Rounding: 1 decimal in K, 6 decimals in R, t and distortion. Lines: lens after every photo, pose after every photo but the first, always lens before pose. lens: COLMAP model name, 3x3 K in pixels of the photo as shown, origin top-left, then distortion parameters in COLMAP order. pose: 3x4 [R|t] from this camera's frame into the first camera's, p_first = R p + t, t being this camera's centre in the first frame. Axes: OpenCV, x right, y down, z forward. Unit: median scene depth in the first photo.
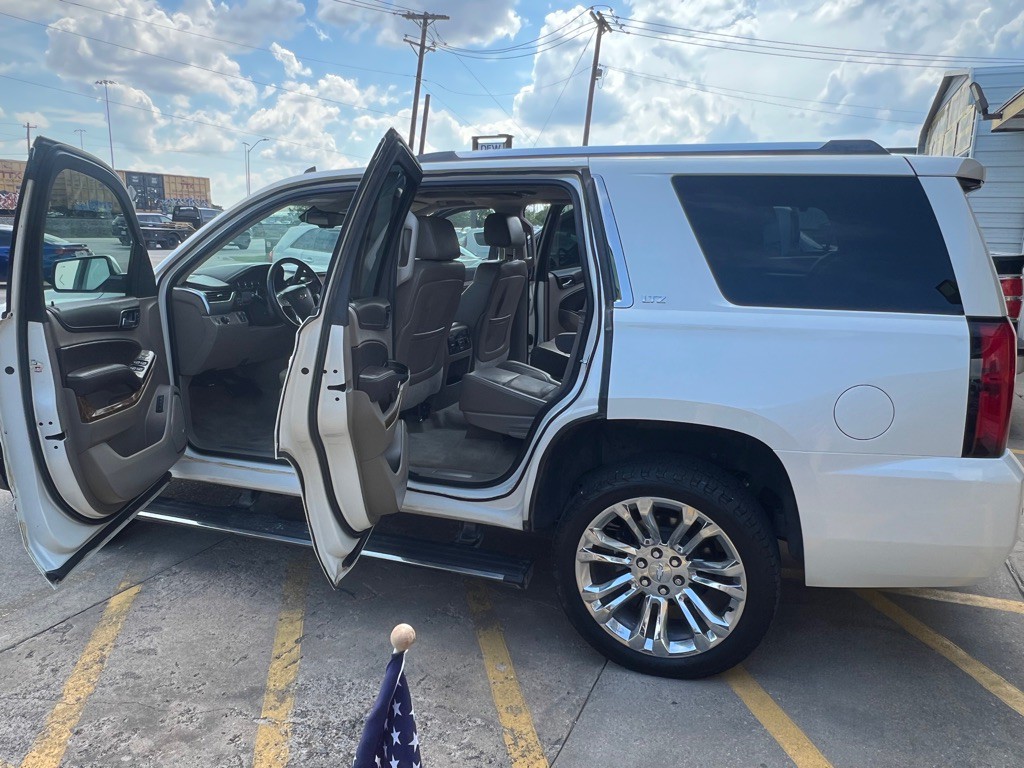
lens RADIAL K [[742.8, 0, 554.1], [0, 742.8, 366.6], [0, 0, 1]] dist [0.022258, -0.034247]
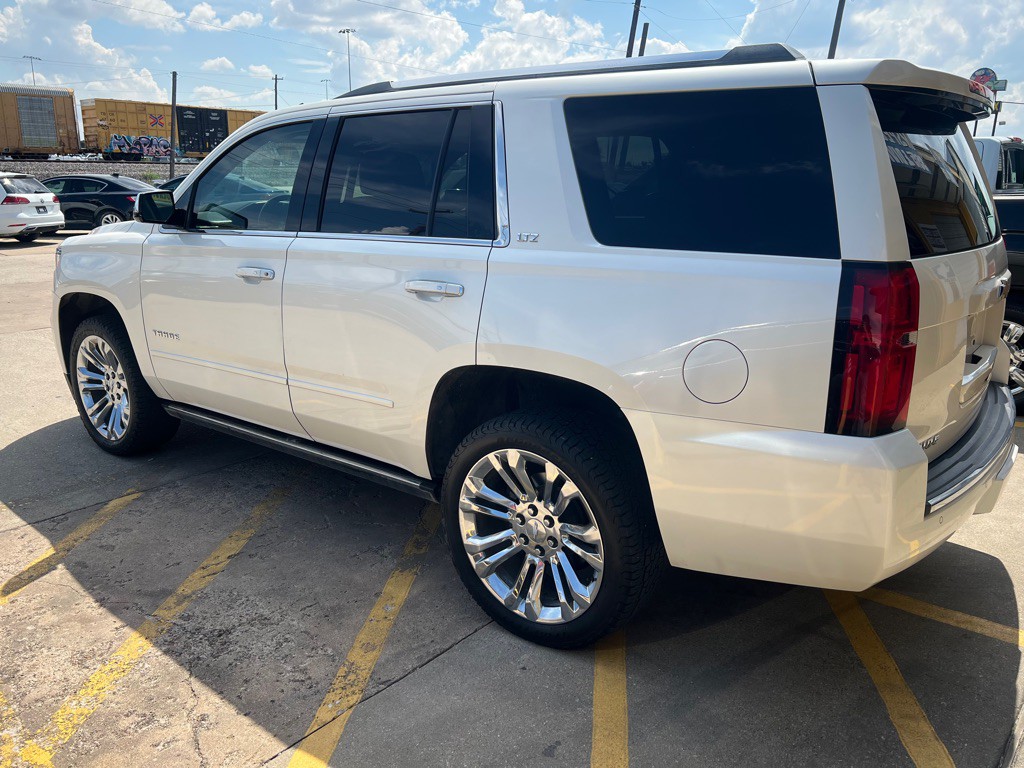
lens RADIAL K [[808.3, 0, 541.7], [0, 808.3, 361.8], [0, 0, 1]] dist [0.045128, -0.055095]
pose [[0.951697, 0.059911, -0.301138, 0.445001], [-0.046690, 0.997611, 0.050918, 0.012958], [0.303469, -0.034398, 0.952220, 0.044646]]
